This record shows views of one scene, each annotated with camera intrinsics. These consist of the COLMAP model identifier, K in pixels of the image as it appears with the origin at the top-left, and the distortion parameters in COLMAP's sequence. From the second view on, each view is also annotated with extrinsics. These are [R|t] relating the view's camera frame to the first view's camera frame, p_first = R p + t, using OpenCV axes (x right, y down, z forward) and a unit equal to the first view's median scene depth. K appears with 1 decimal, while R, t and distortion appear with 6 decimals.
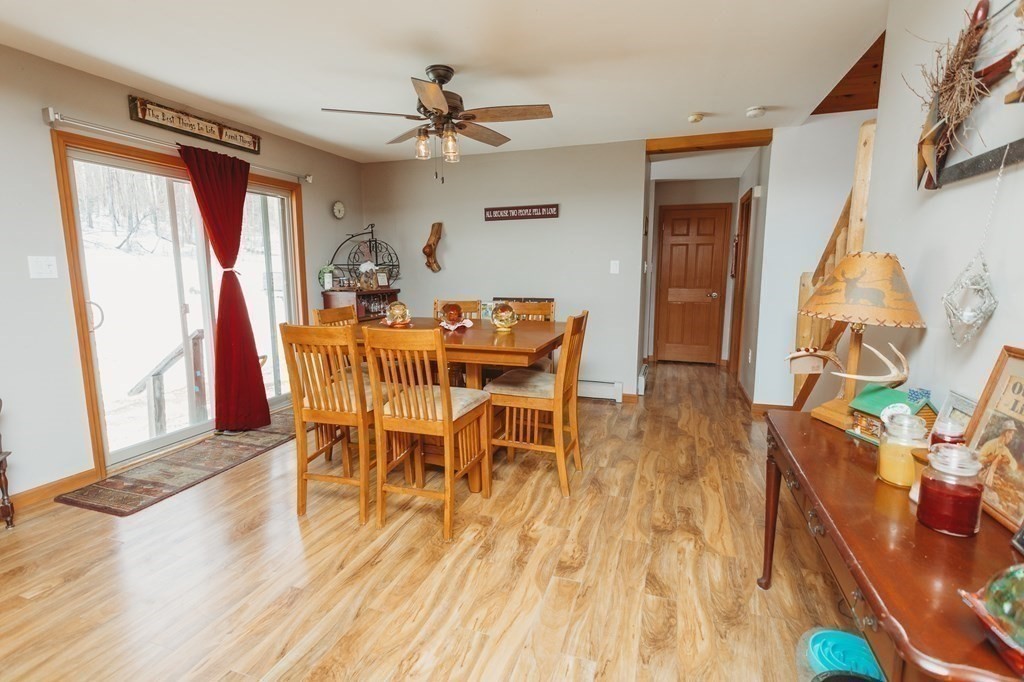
lens RADIAL K [[482.9, 0, 509.2], [0, 482.9, 339.6], [0, 0, 1]] dist [0.002219, 0.000233]
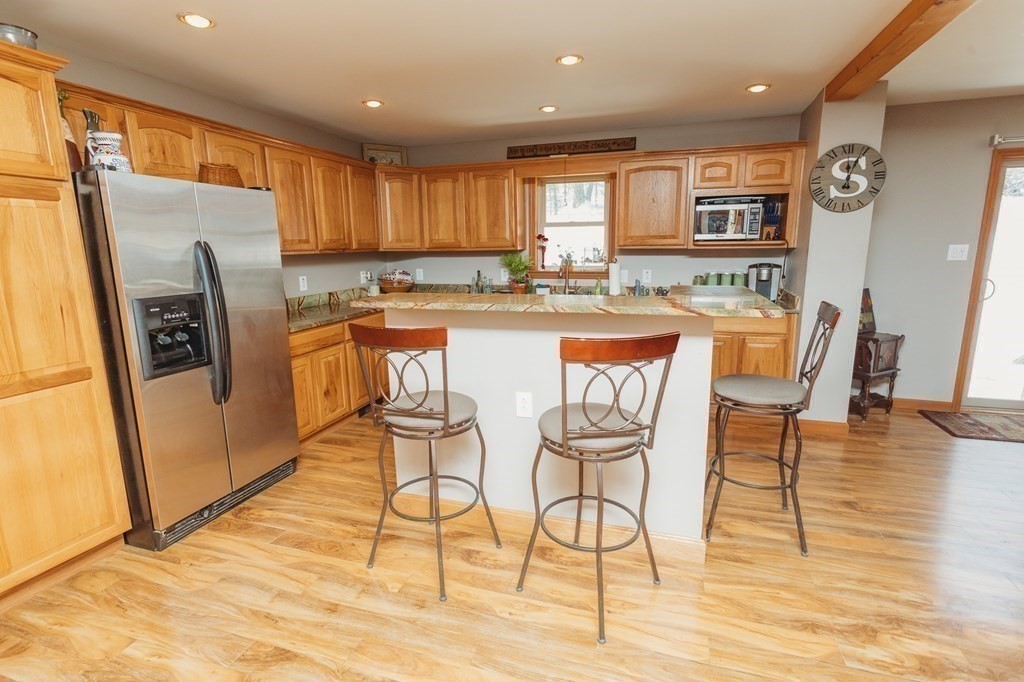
lens RADIAL K [[495.1, 0, 510.0], [0, 495.1, 339.8], [0, 0, 1]] dist [0.002759, 0.001518]
pose [[0.018864, 0.189793, -0.981643, 0.357086], [-0.131292, 0.973786, 0.185751, 0.000850], [0.991164, 0.125378, 0.043287, -0.240941]]
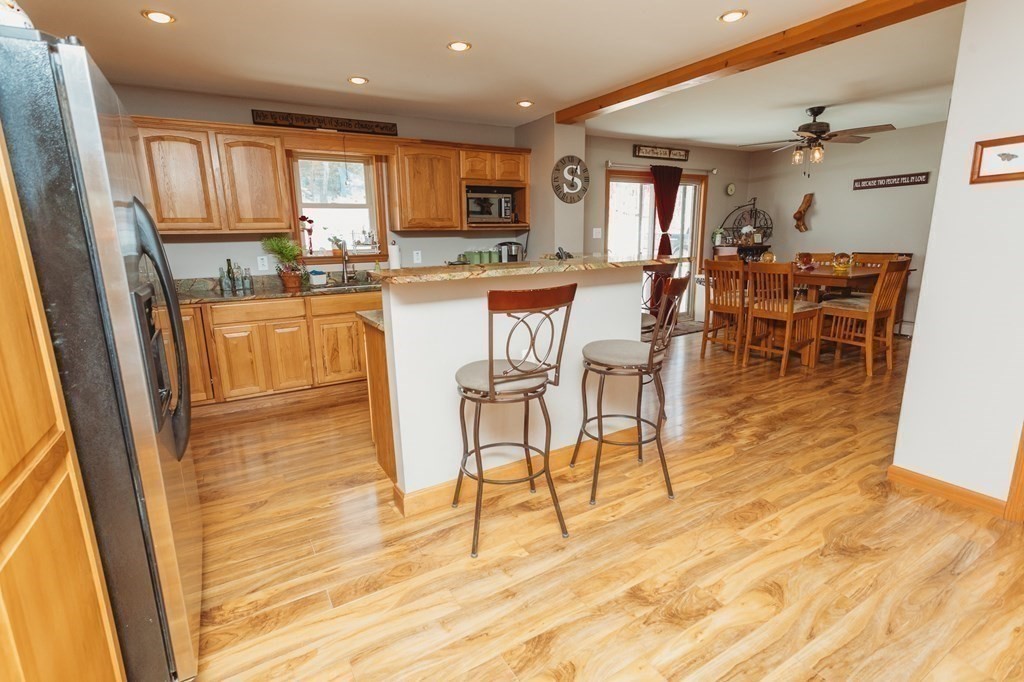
lens RADIAL K [[495.1, 0, 510.0], [0, 495.1, 339.8], [0, 0, 1]] dist [0.002759, 0.001518]
pose [[0.766405, 0.123561, -0.630362, 0.169282], [-0.076062, 0.991878, 0.101947, 0.099827], [0.637838, -0.030186, 0.769578, -0.754485]]
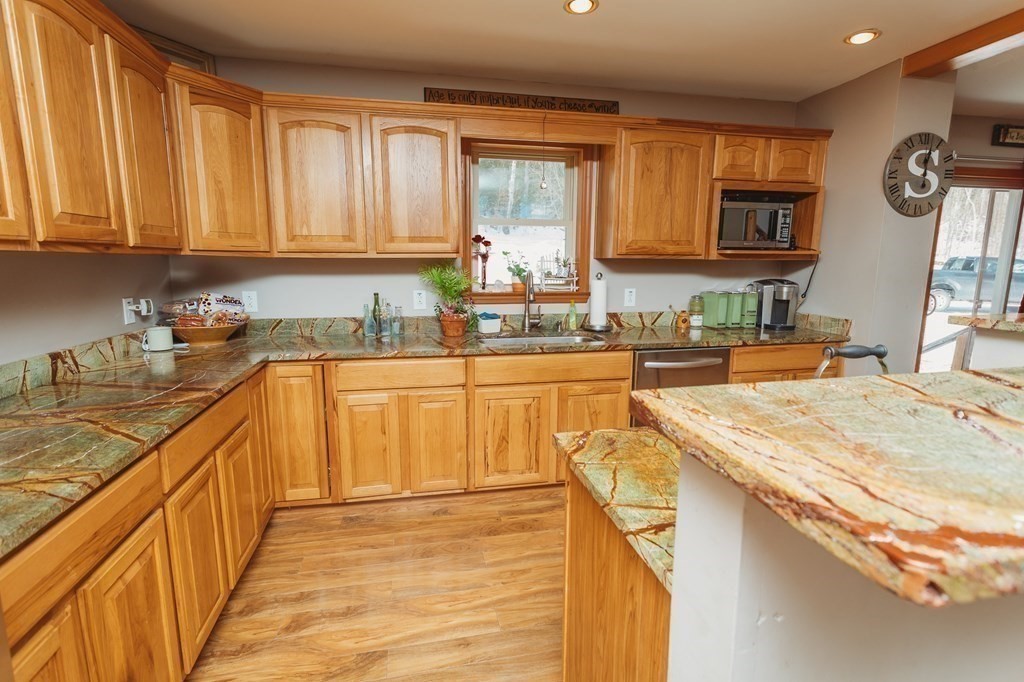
lens RADIAL K [[488.2, 0, 511.9], [0, 488.2, 339.5], [0, 0, 1]] dist [0.002885, 0.001143]
pose [[0.513331, 0.136029, -0.847341, -0.246413], [-0.127761, 0.988468, 0.081286, 0.063519], [0.848627, 0.066530, 0.524791, -0.518602]]
